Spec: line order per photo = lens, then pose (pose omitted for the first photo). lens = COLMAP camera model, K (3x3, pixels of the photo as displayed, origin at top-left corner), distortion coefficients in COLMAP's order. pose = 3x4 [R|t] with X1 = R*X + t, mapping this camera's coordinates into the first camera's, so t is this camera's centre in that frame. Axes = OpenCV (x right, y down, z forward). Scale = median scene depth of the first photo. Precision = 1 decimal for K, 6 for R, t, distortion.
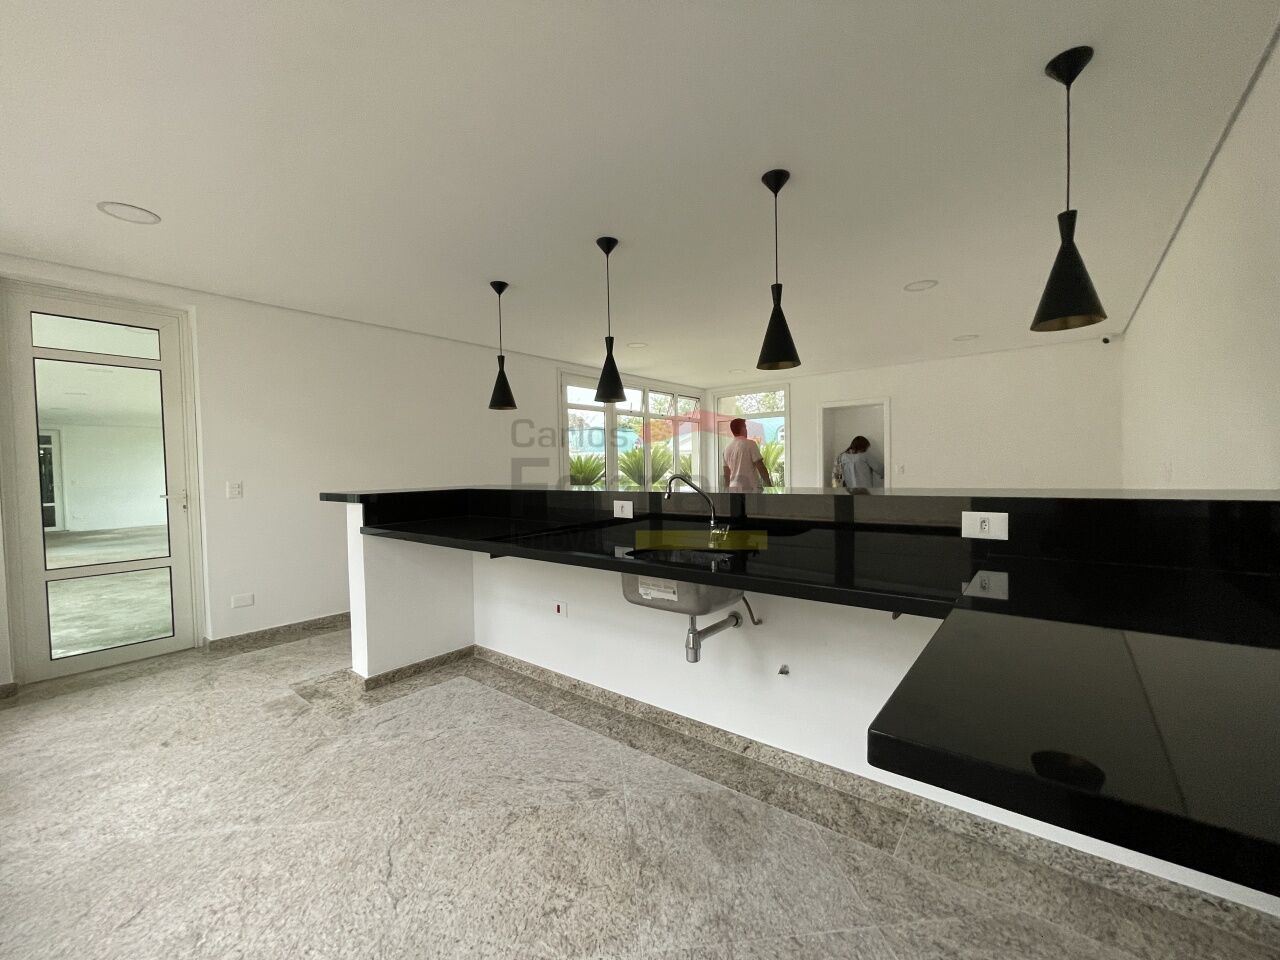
lens RADIAL K [[518.0, 0, 641.5], [0, 518.0, 481.5], [0, 0, 1]] dist [-0.010079, -0.006838]
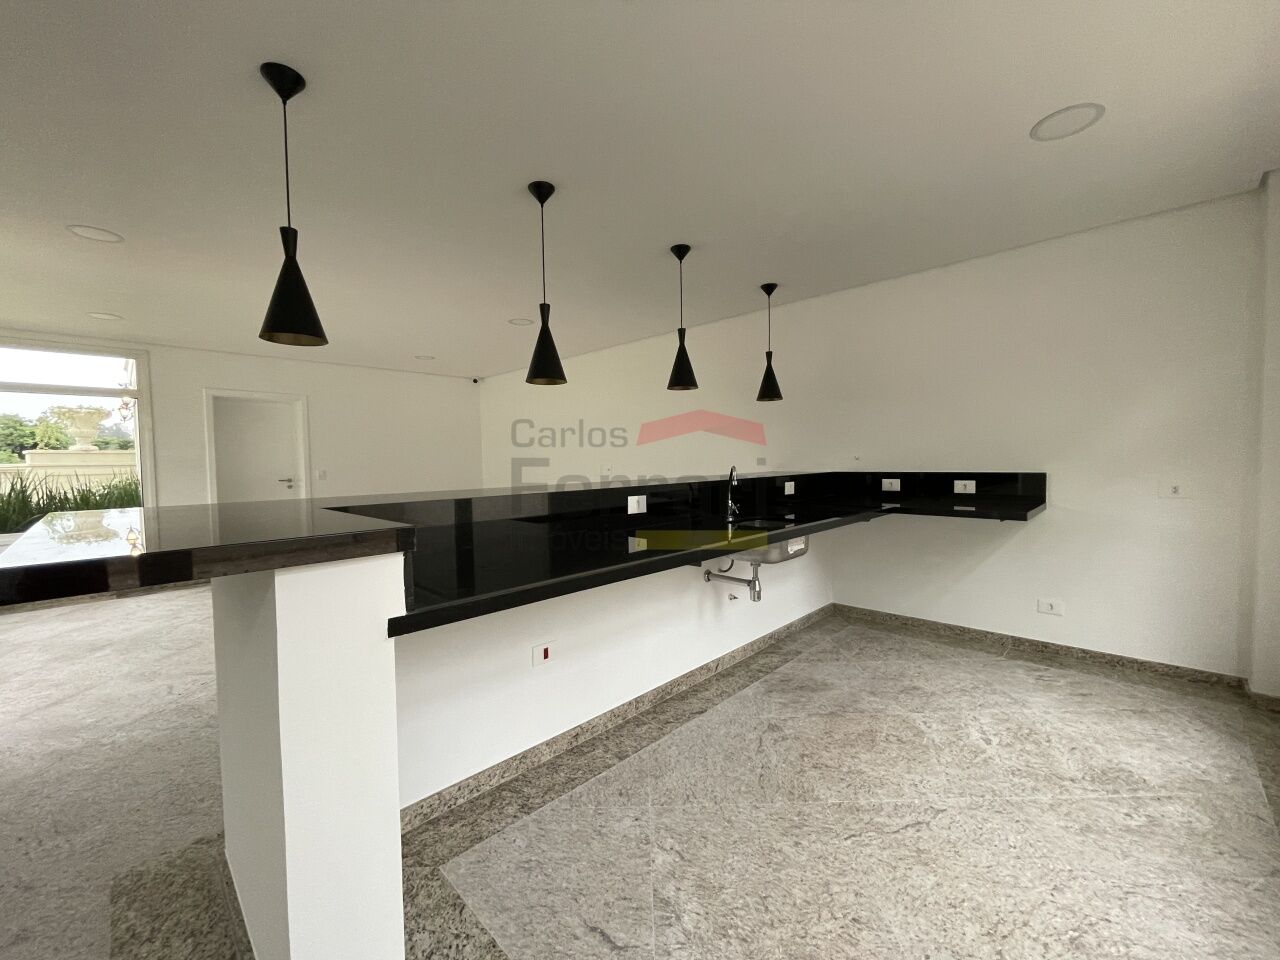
lens RADIAL K [[518.0, 0, 641.5], [0, 518.0, 481.5], [0, 0, 1]] dist [-0.010079, -0.006838]
pose [[0.094066, -0.024590, 0.995262, -1.256803], [0.041238, 0.998933, 0.020783, -0.012852], [-0.994712, 0.039088, 0.094979, 1.124402]]
